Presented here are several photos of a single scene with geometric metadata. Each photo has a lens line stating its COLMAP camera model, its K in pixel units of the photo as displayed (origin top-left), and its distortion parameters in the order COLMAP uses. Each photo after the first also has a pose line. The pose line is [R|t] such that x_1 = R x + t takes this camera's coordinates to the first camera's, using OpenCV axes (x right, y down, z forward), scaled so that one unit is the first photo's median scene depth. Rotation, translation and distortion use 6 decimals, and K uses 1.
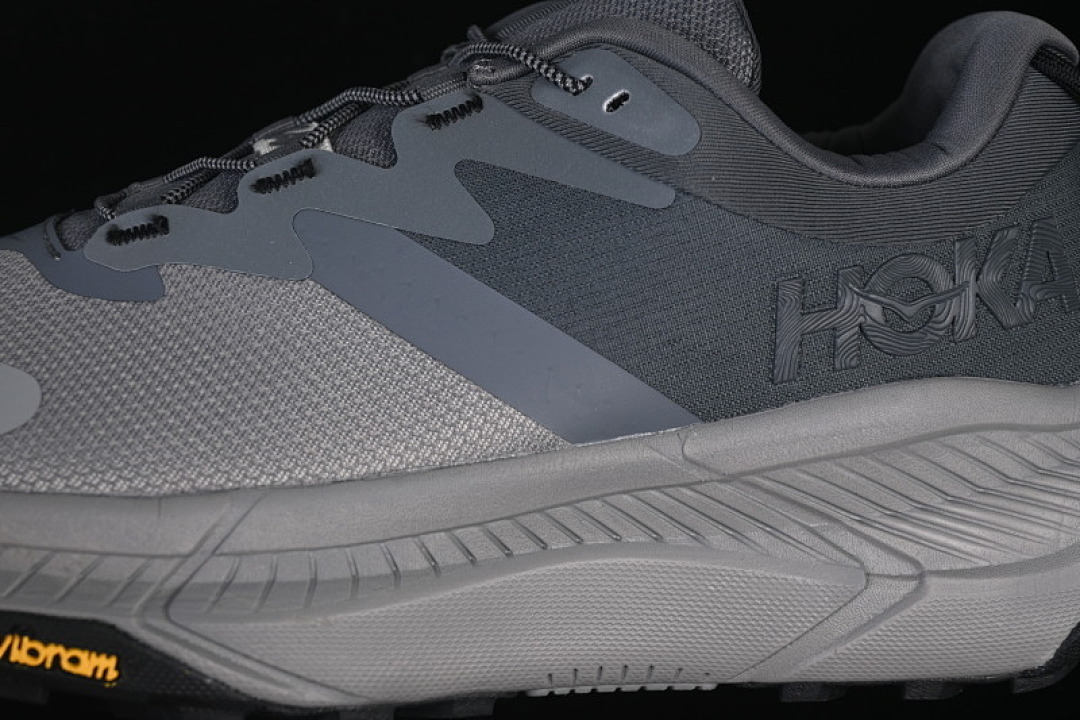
lens RADIAL K [[2346.0, 0, 539.6], [0, 2346.0, 360.5], [0, 0, 1]] dist [-0.073489, 0.000000]
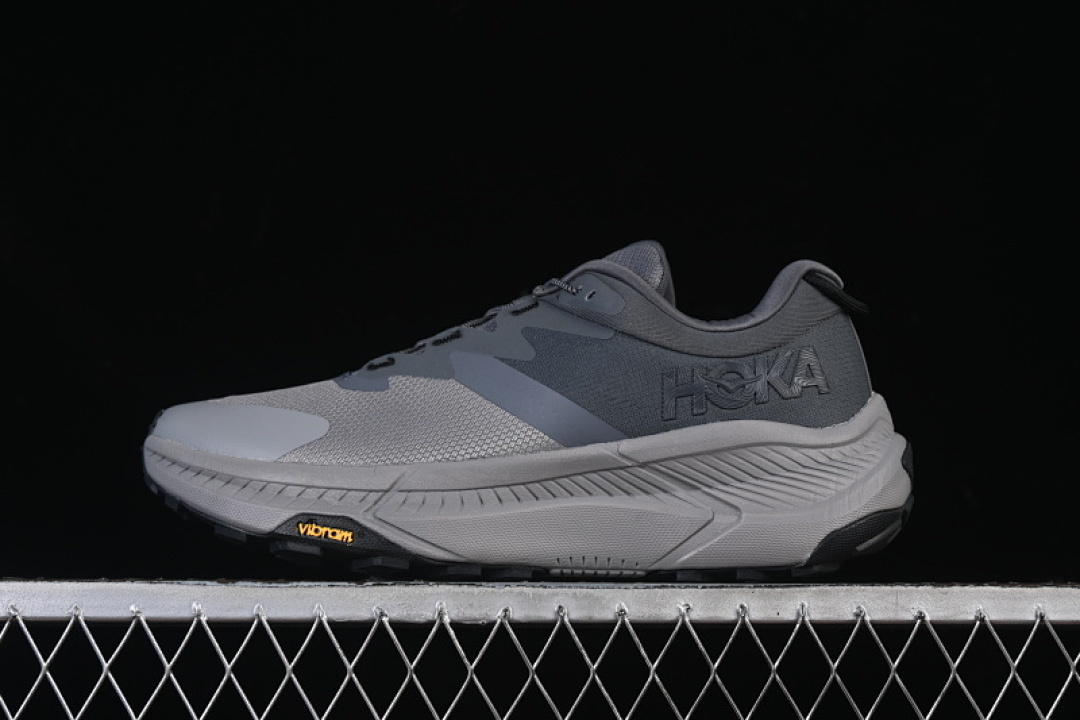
lens RADIAL K [[2346.0, 0, 551.9], [0, 2346.0, 354.1], [0, 0, 1]] dist [-0.073489, 0.000000]
pose [[0.968447, -0.045679, -0.244997, 0.525441], [-0.023836, 0.961576, -0.273504, 0.535647], [0.248077, 0.270713, 0.930146, -1.014497]]
